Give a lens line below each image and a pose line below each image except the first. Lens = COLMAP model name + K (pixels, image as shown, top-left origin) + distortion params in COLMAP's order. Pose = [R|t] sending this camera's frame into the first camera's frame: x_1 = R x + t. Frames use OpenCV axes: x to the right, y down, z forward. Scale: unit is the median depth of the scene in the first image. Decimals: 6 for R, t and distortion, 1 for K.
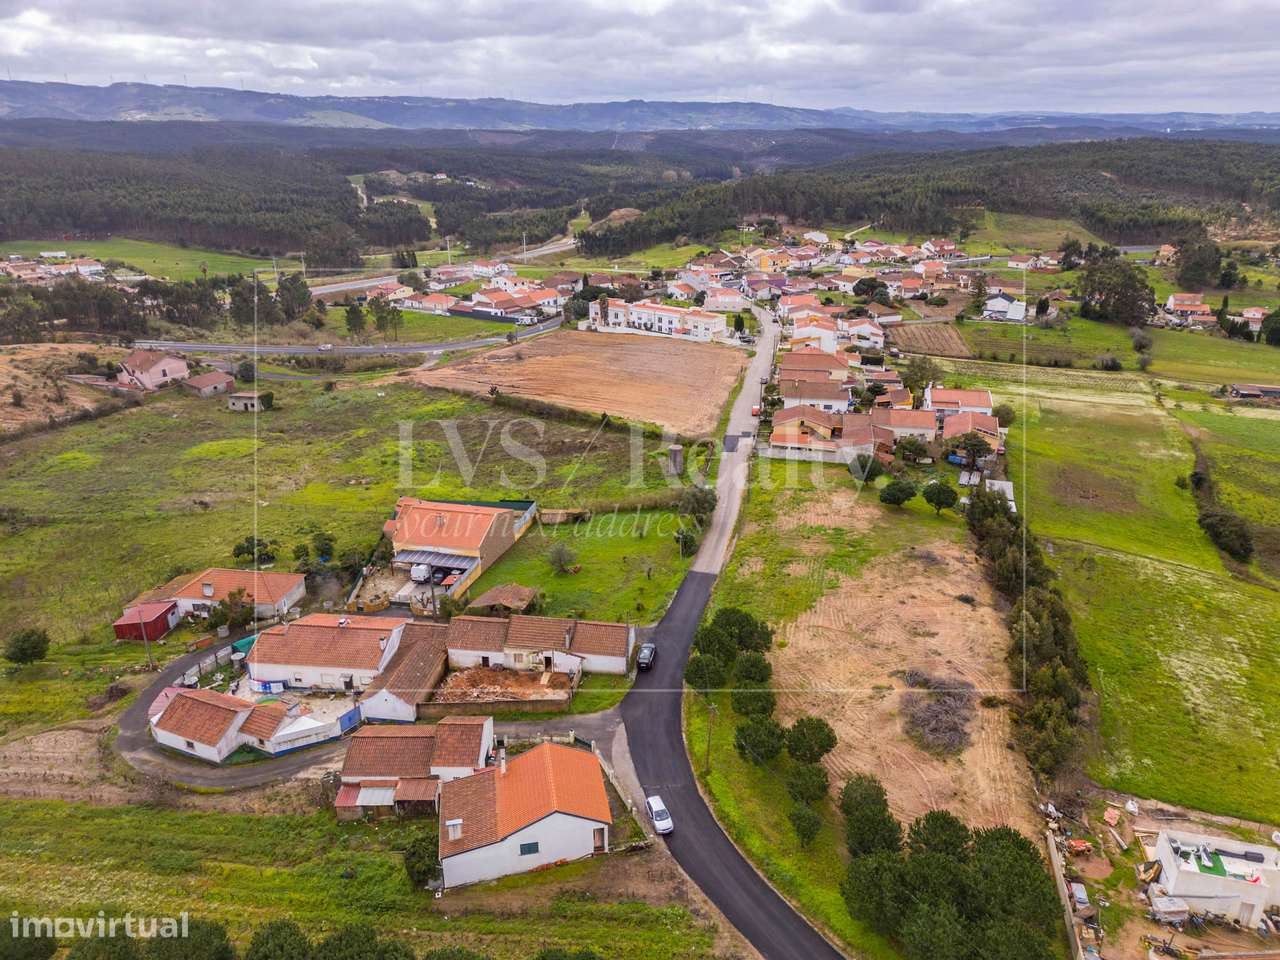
lens RADIAL K [[889.2, 0, 635.8], [0, 889.2, 480.1], [0, 0, 1]] dist [0.090092, -0.076882]
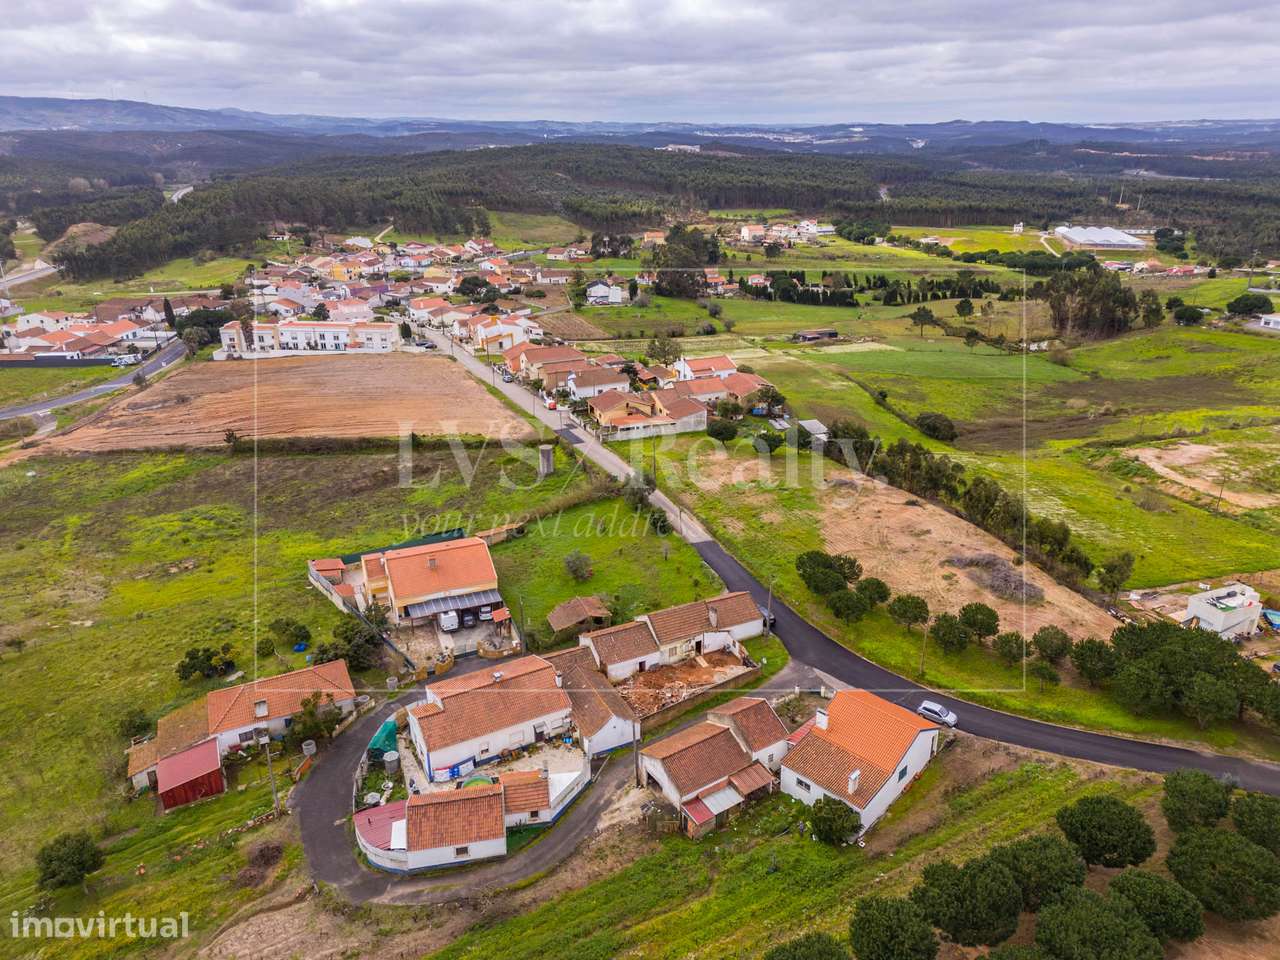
lens RADIAL K [[889.2, 0, 636.7], [0, 889.2, 487.7], [0, 0, 1]] dist [0.090092, -0.076882]
pose [[0.820340, -0.215460, 0.529735, -0.233943], [0.213576, 0.974714, 0.065706, -0.020481], [-0.530498, 0.059238, 0.845614, 0.054635]]
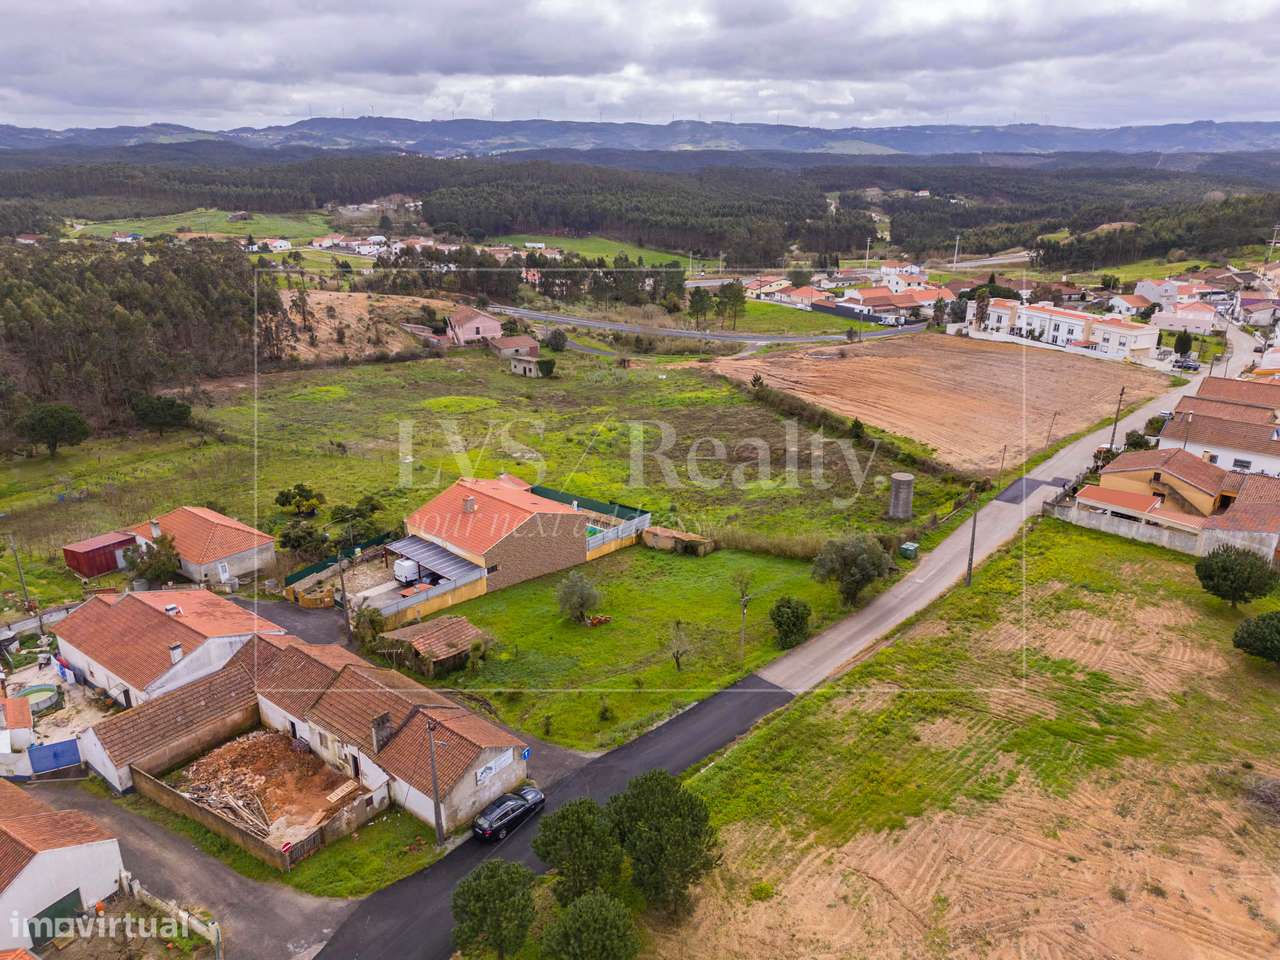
lens RADIAL K [[889.2, 0, 638.3], [0, 889.2, 475.7], [0, 0, 1]] dist [0.090092, -0.076882]
pose [[0.863772, 0.170374, -0.474205, 0.104610], [-0.187050, 0.982275, 0.012201, -0.005824], [0.467878, 0.078161, 0.880330, 0.199715]]
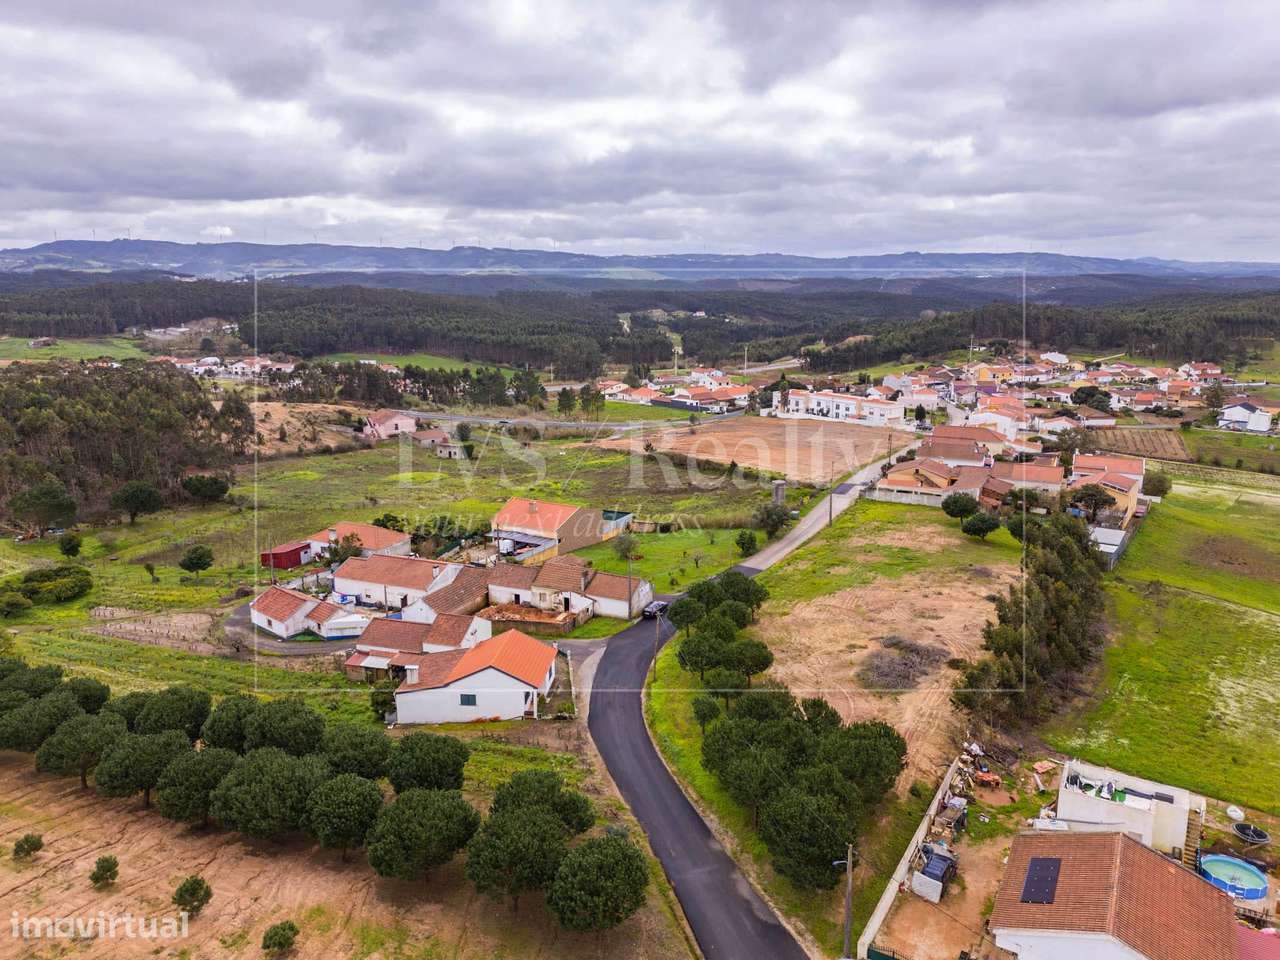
lens RADIAL K [[889.2, 0, 634.1], [0, 889.2, 476.1], [0, 0, 1]] dist [0.090092, -0.076882]
pose [[0.956735, 0.061202, -0.284450, 0.101269], [-0.105618, 0.983994, -0.143527, 0.070031], [0.271113, 0.167361, 0.947886, -0.018265]]
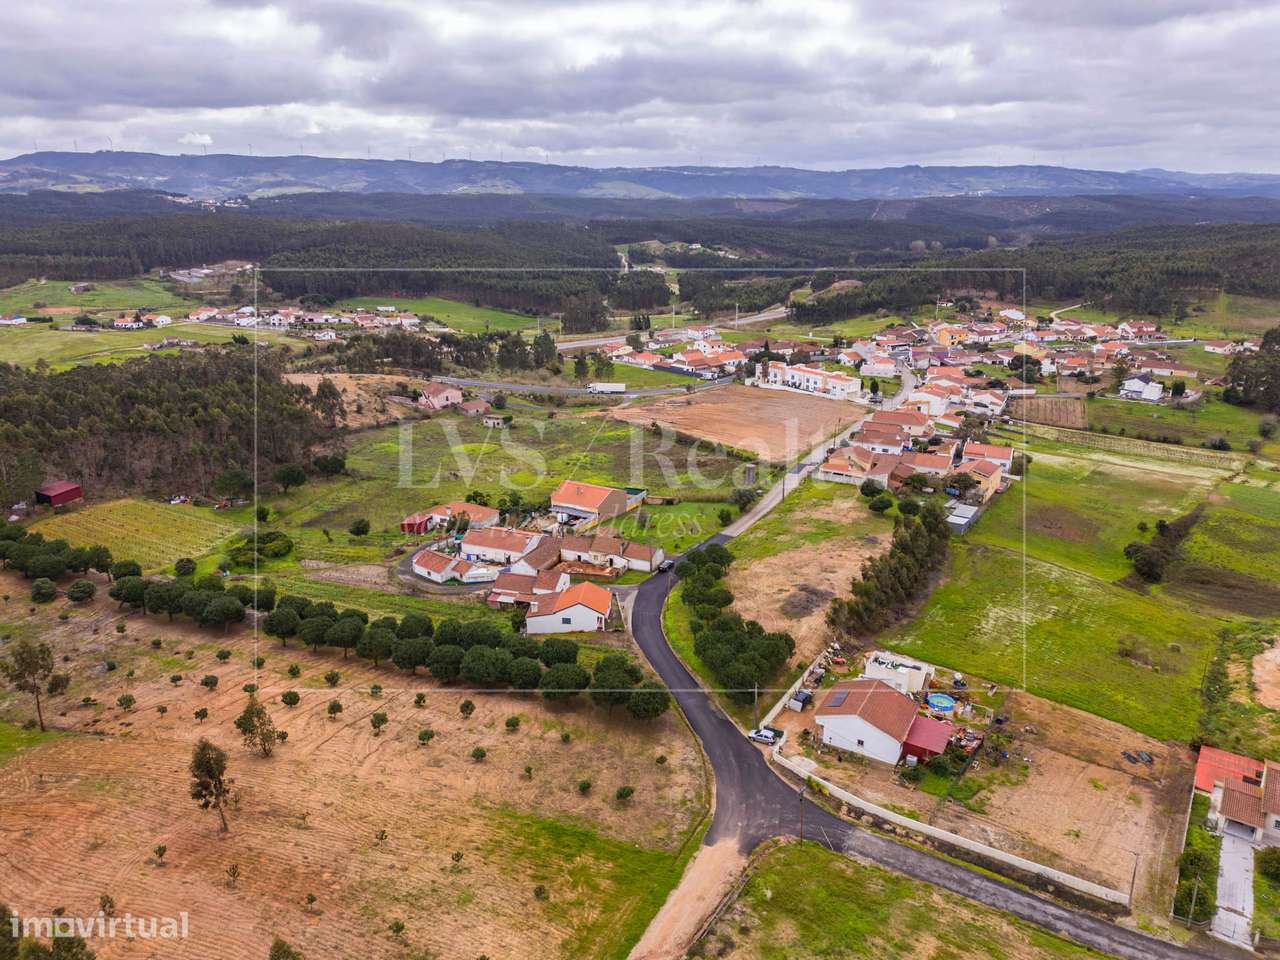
lens RADIAL K [[889.2, 0, 631.0], [0, 889.2, 480.8], [0, 0, 1]] dist [0.090092, -0.076882]
pose [[0.957625, 0.087502, -0.274405, 0.146529], [-0.104234, 0.993443, -0.046969, 0.043161], [0.268496, 0.073581, 0.960466, -0.252056]]
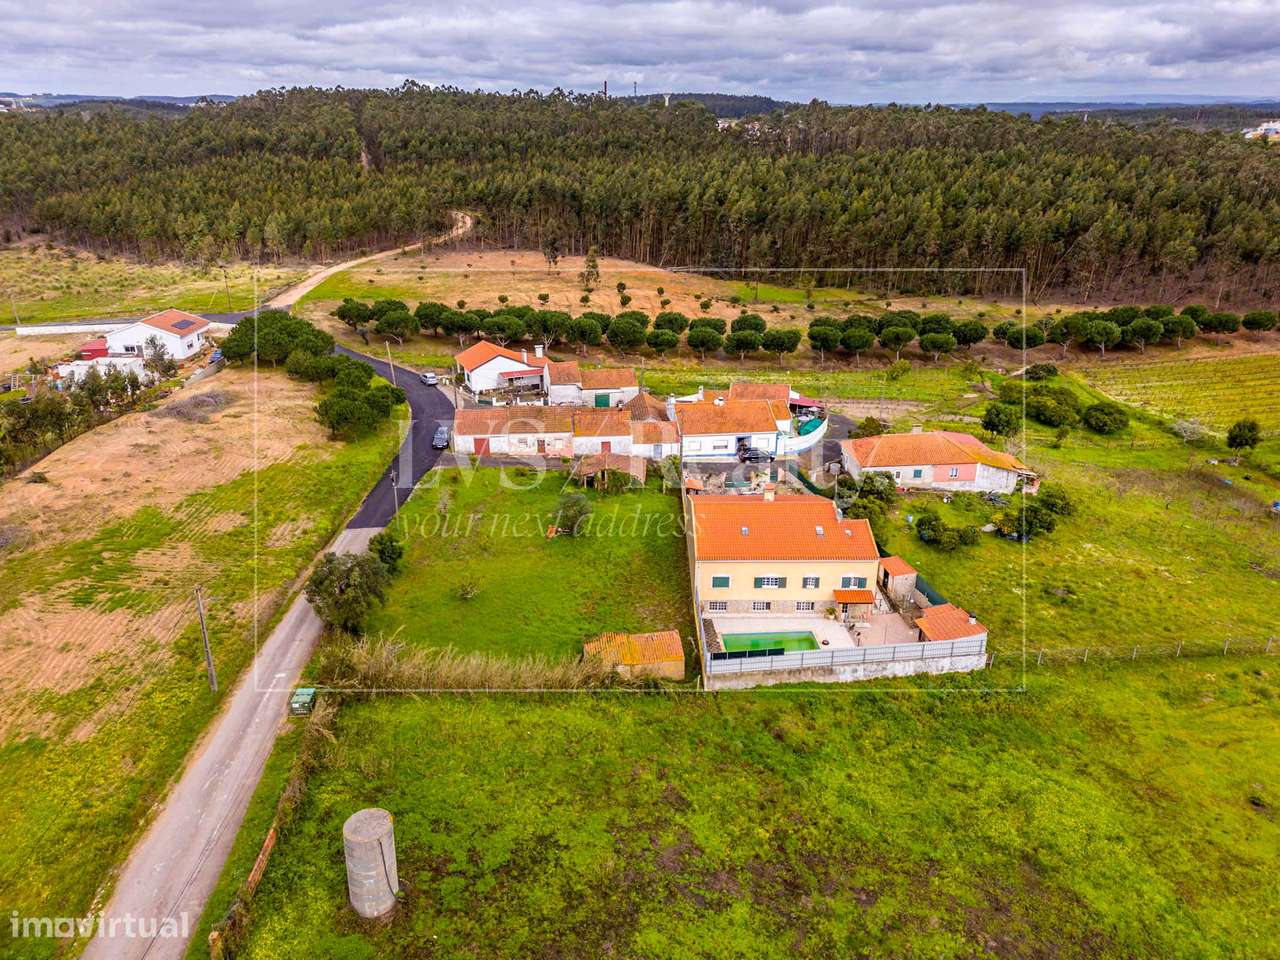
lens RADIAL K [[889.2, 0, 637.6], [0, 889.2, 478.1], [0, 0, 1]] dist [0.090092, -0.076882]
pose [[-0.971876, 0.082829, -0.220445, 0.008243], [-0.094238, 0.721087, 0.686406, -0.187025], [0.215814, 0.687876, -0.693002, 0.650109]]
